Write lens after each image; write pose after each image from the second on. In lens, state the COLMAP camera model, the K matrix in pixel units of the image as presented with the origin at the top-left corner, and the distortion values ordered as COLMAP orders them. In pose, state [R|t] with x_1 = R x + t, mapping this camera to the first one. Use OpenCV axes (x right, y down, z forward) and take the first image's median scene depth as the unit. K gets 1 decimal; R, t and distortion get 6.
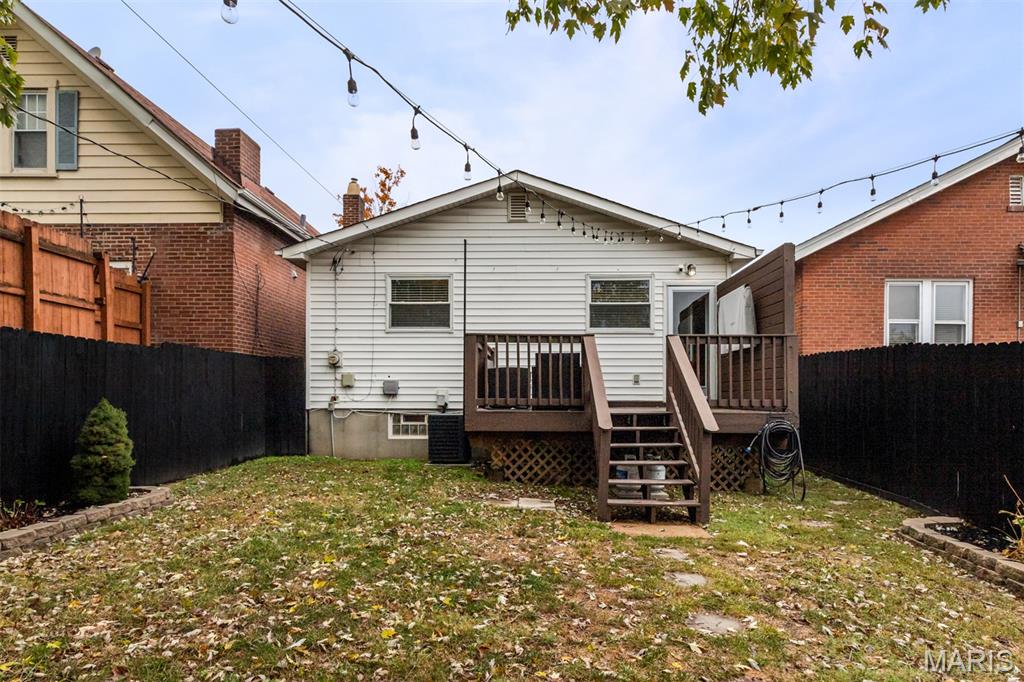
lens RADIAL K [[598.4, 0, 529.1], [0, 598.4, 397.6], [0, 0, 1]] dist [-0.003423, 0.006111]
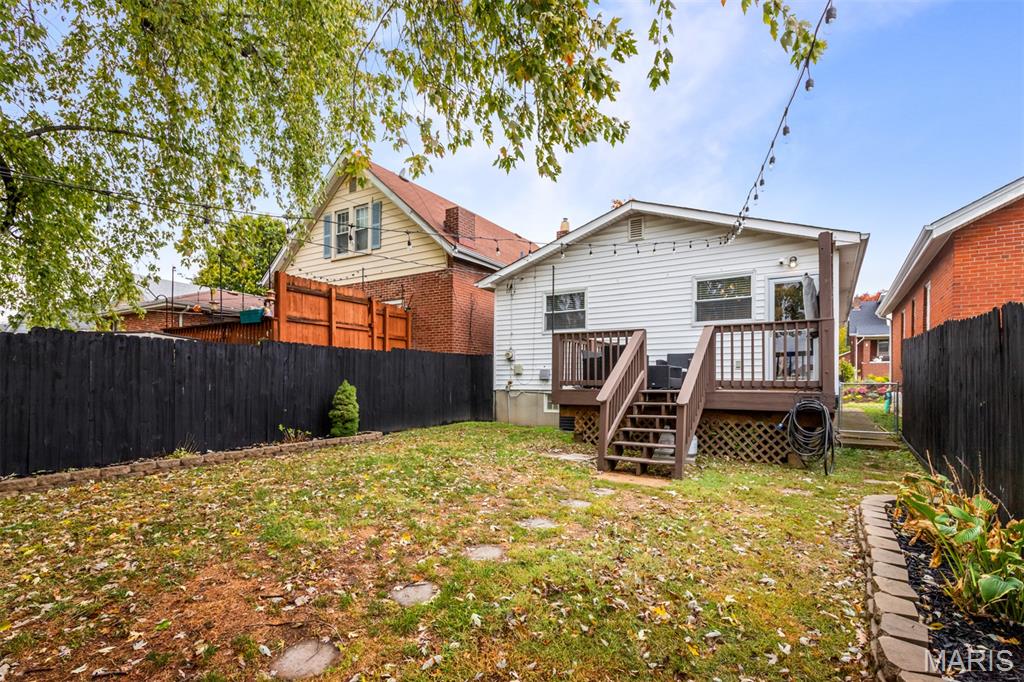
lens RADIAL K [[514.4, 0, 512.1], [0, 514.4, 382.6], [0, 0, 1]] dist [-0.001923, 0.003398]
pose [[0.855650, -0.001954, -0.517552, 0.317451], [-0.003714, 0.999944, -0.009915, 0.013705], [0.517542, 0.010406, 0.855595, -0.046471]]
